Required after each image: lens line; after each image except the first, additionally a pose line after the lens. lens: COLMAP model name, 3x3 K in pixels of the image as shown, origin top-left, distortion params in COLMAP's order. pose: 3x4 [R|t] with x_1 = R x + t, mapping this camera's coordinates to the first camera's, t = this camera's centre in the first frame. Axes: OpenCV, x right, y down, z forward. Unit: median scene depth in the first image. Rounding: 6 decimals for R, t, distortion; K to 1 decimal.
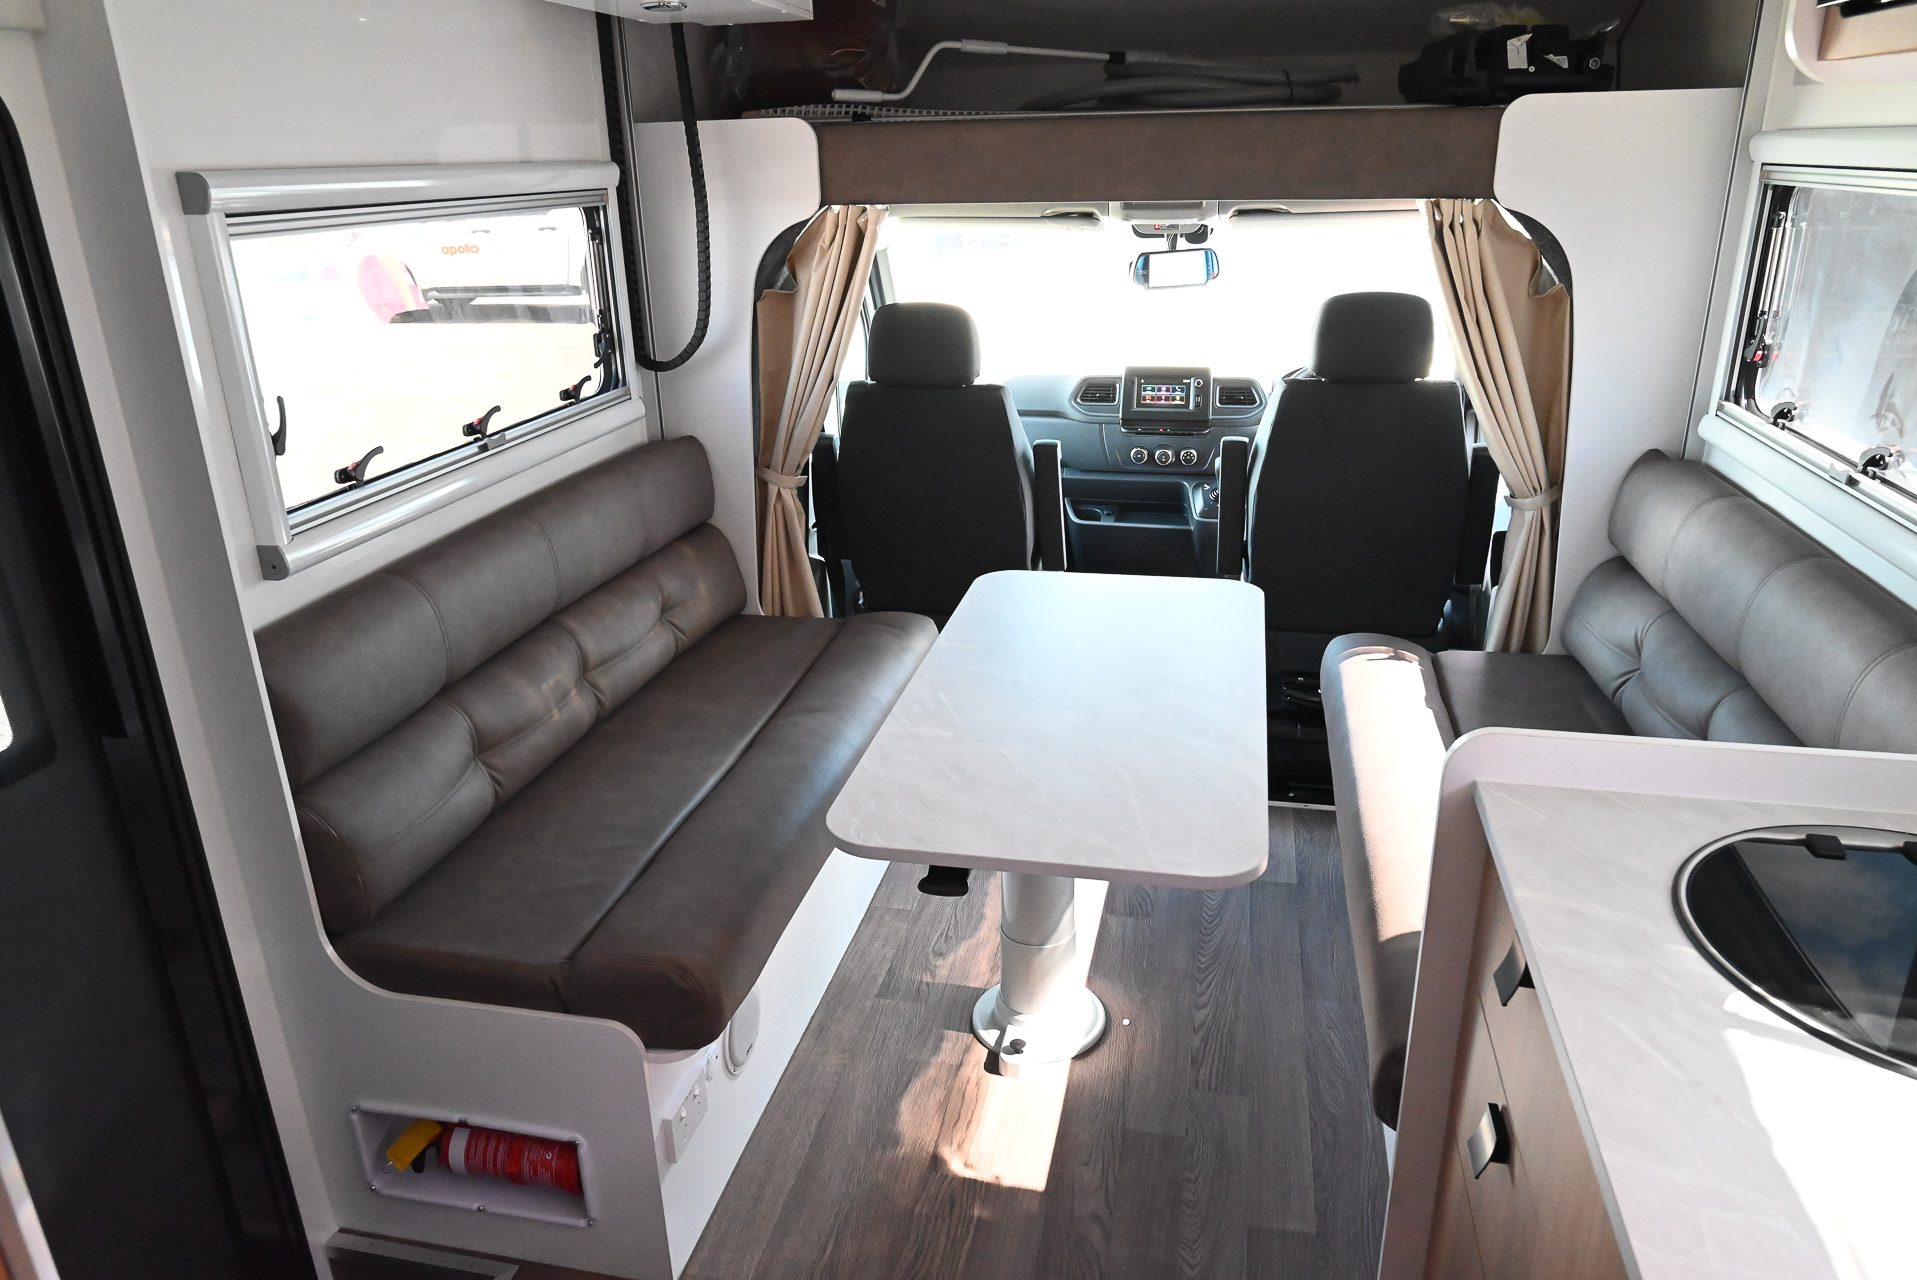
lens RADIAL K [[1298.6, 0, 958.5], [0, 1298.6, 640.0], [0, 0, 1]] dist [0.001255, -0.007544]
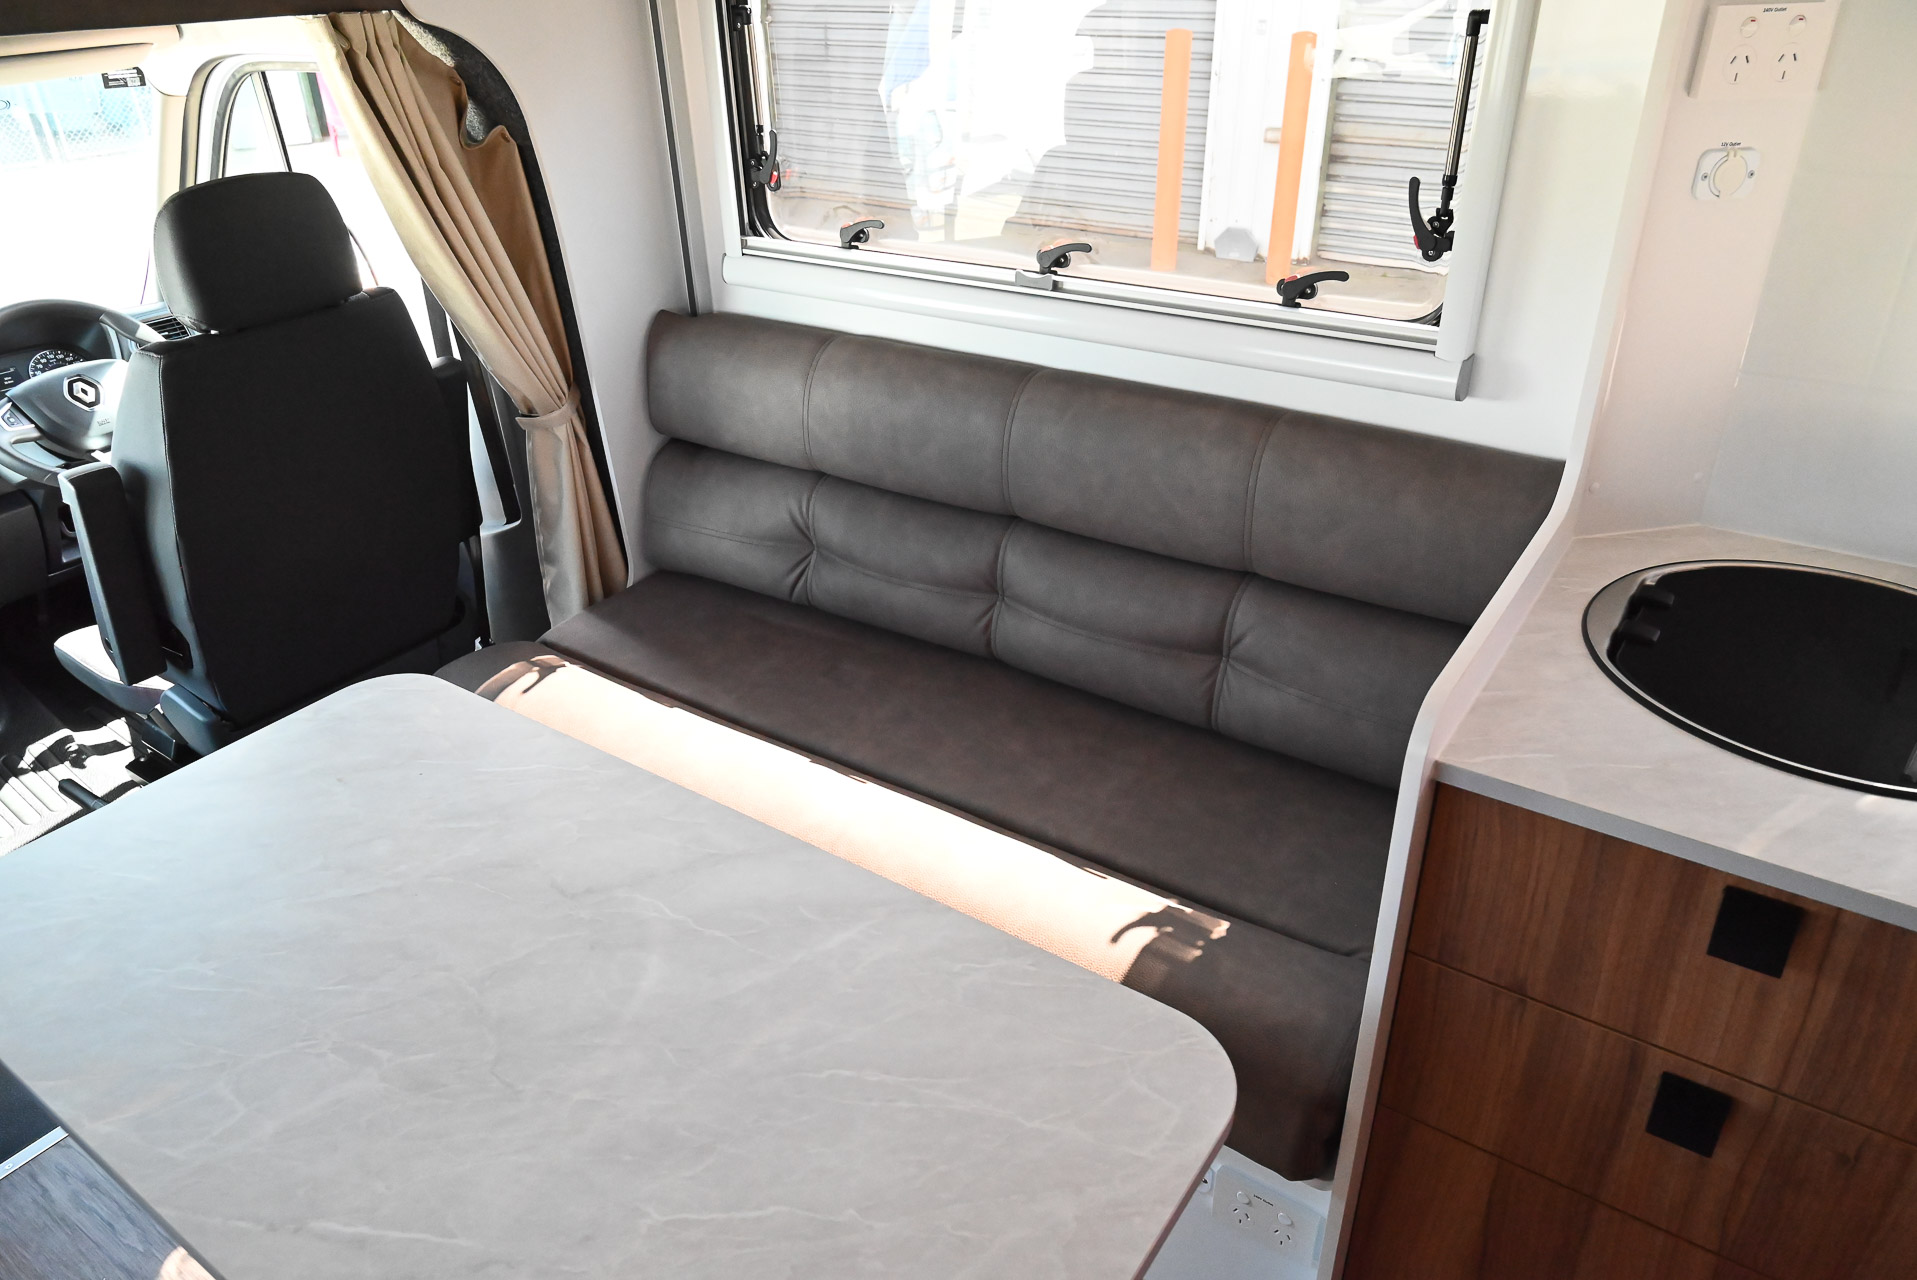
lens RADIAL K [[1298.6, 0, 958.5], [0, 1298.6, 640.0], [0, 0, 1]] dist [0.001255, -0.007544]
pose [[0.385456, -0.444850, 0.808413, -0.110053], [0.345017, 0.882049, 0.320863, -0.108147], [-0.855796, 0.155238, 0.493472, 0.303226]]
